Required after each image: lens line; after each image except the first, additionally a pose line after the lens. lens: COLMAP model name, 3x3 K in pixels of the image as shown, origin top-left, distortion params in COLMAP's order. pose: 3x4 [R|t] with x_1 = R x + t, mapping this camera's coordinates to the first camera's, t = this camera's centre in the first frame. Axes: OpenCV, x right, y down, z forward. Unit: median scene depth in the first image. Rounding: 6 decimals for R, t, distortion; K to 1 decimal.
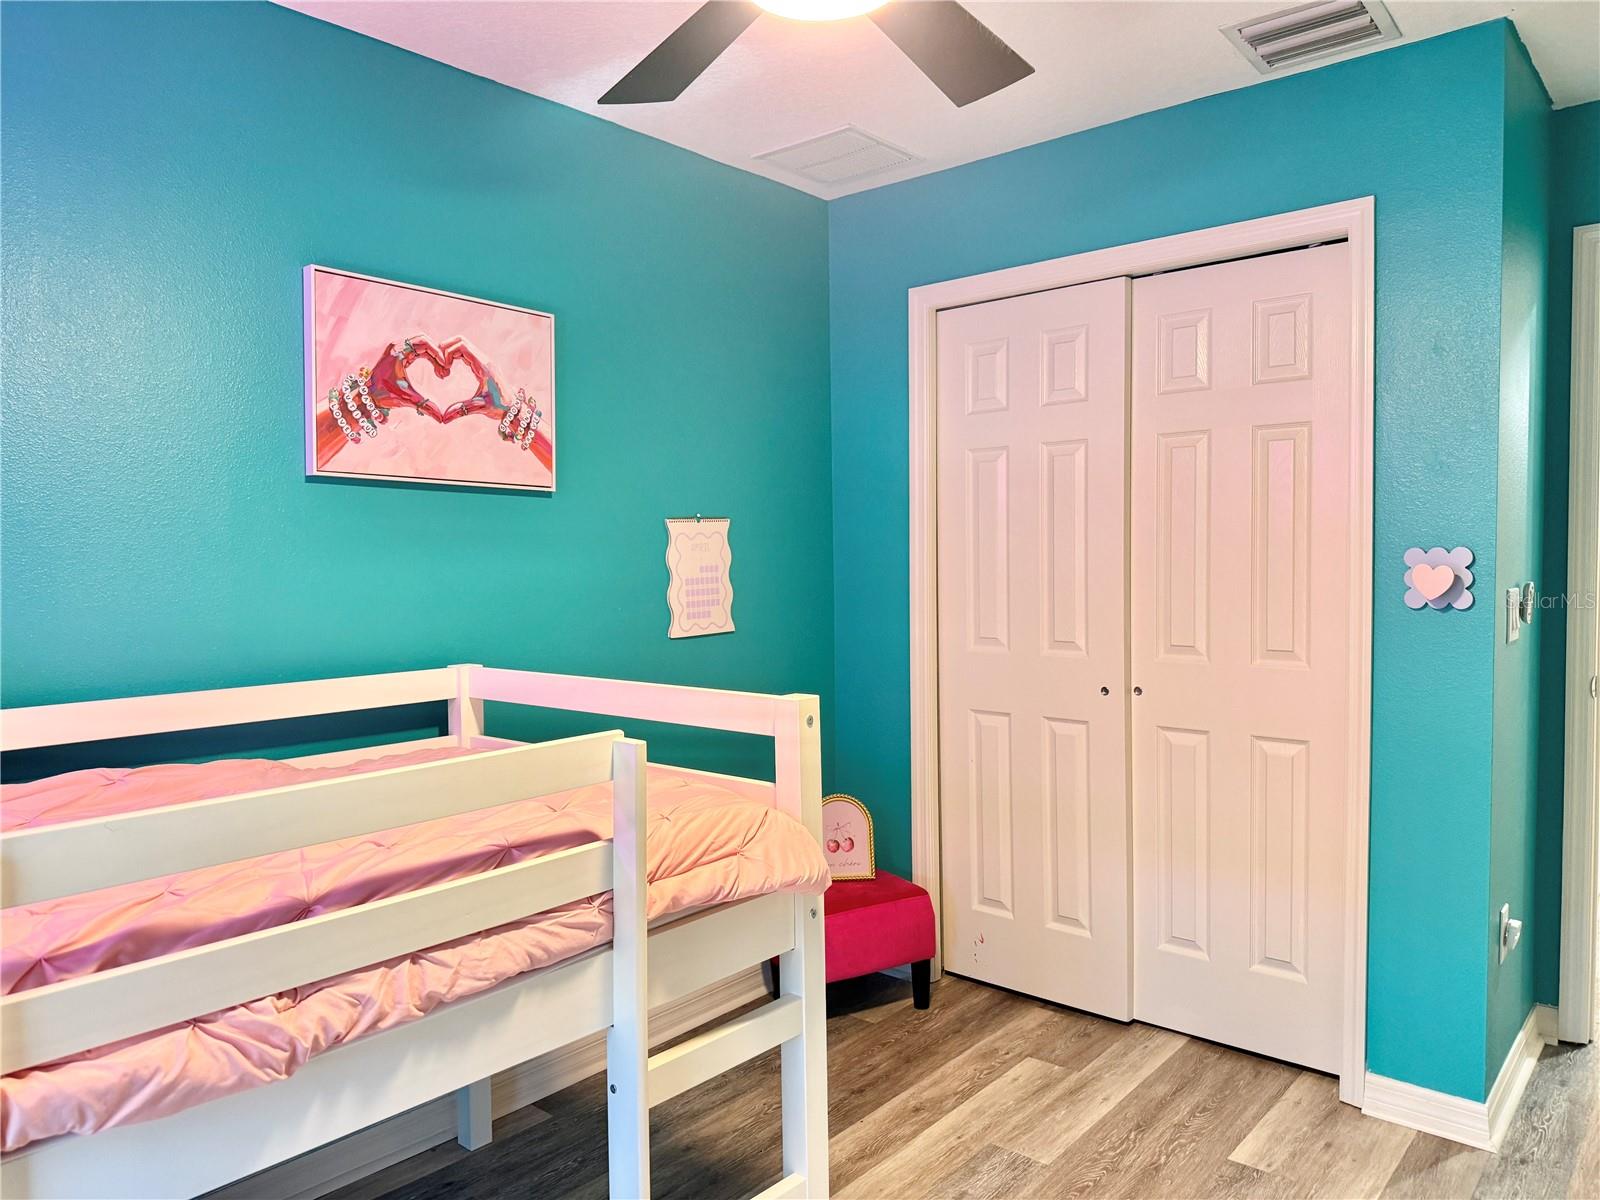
lens RADIAL K [[1137.3, 0, 800.0], [0, 1137.3, 600.0], [0, 0, 1]] dist [-0.001489, 0.002302]
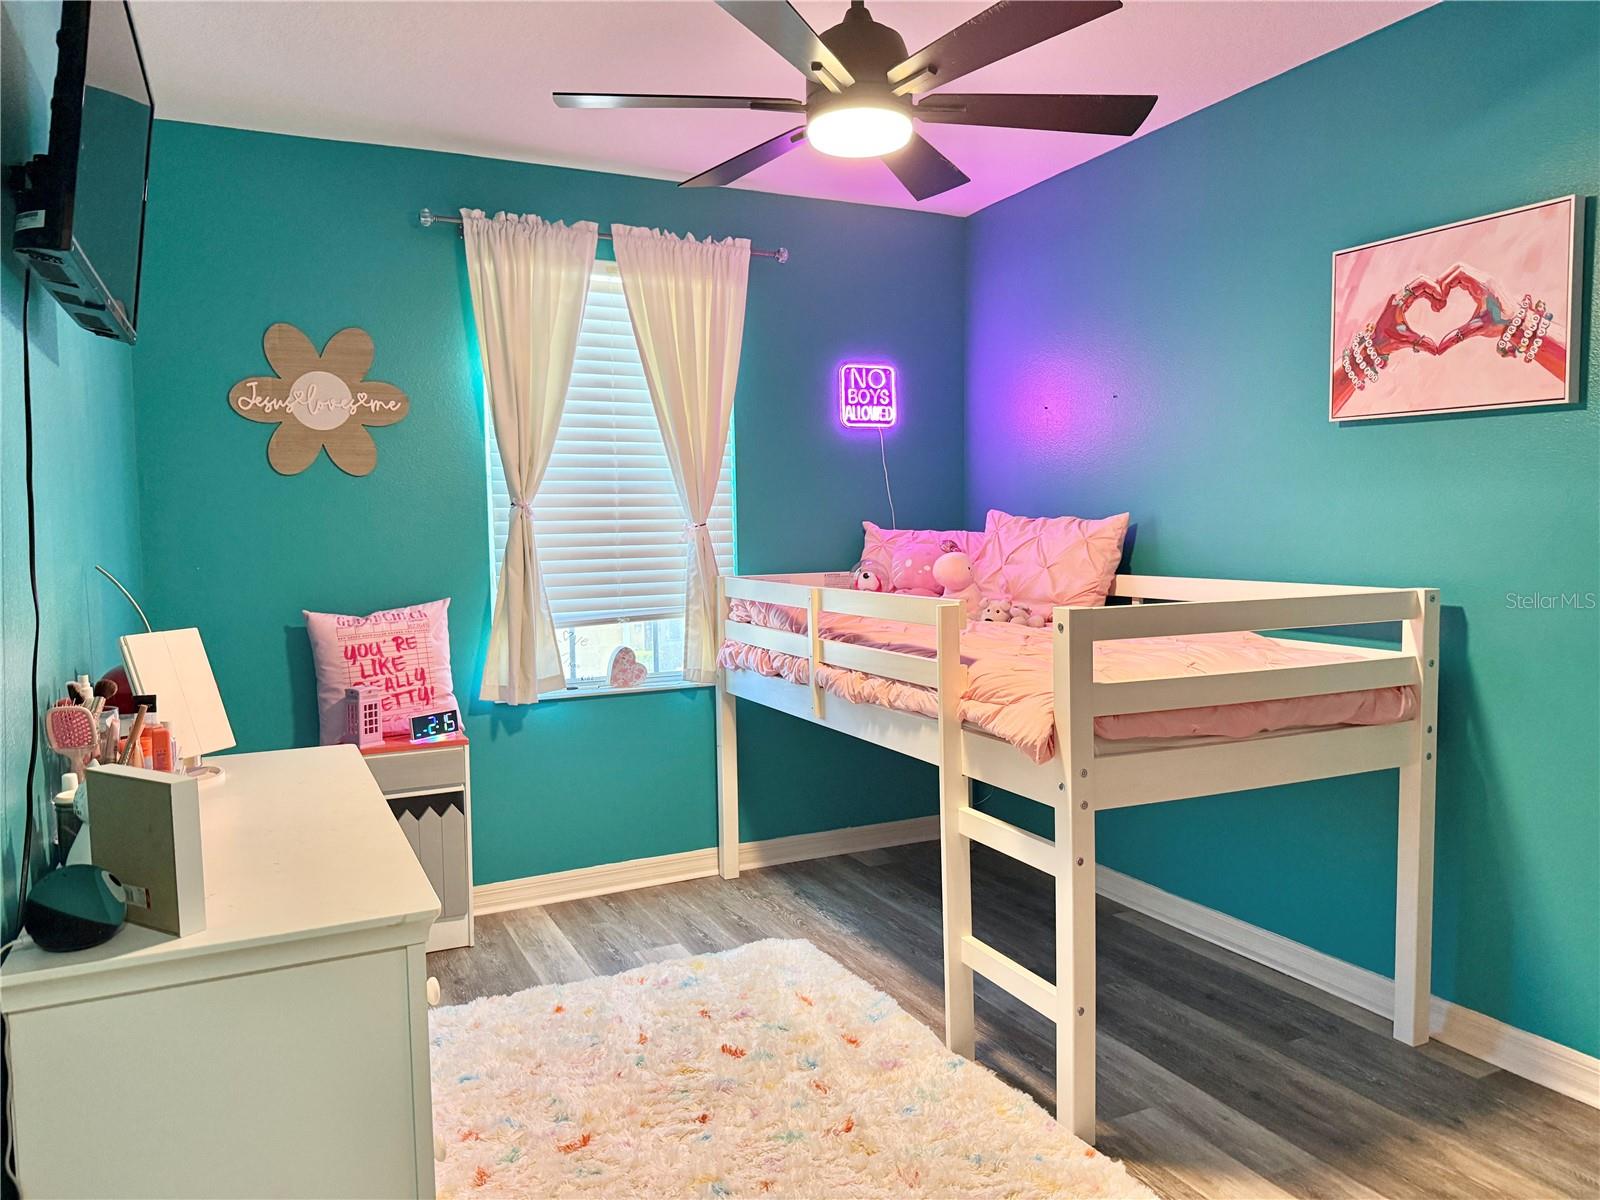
lens RADIAL K [[1137.3, 0, 800.0], [0, 1137.3, 600.0], [0, 0, 1]] dist [-0.001489, 0.002302]
pose [[-0.407621, 0.076487, -0.909942, 0.898875], [-0.016416, 0.995711, 0.091050, -0.017402], [0.913003, 0.052052, -0.404618, 0.910628]]
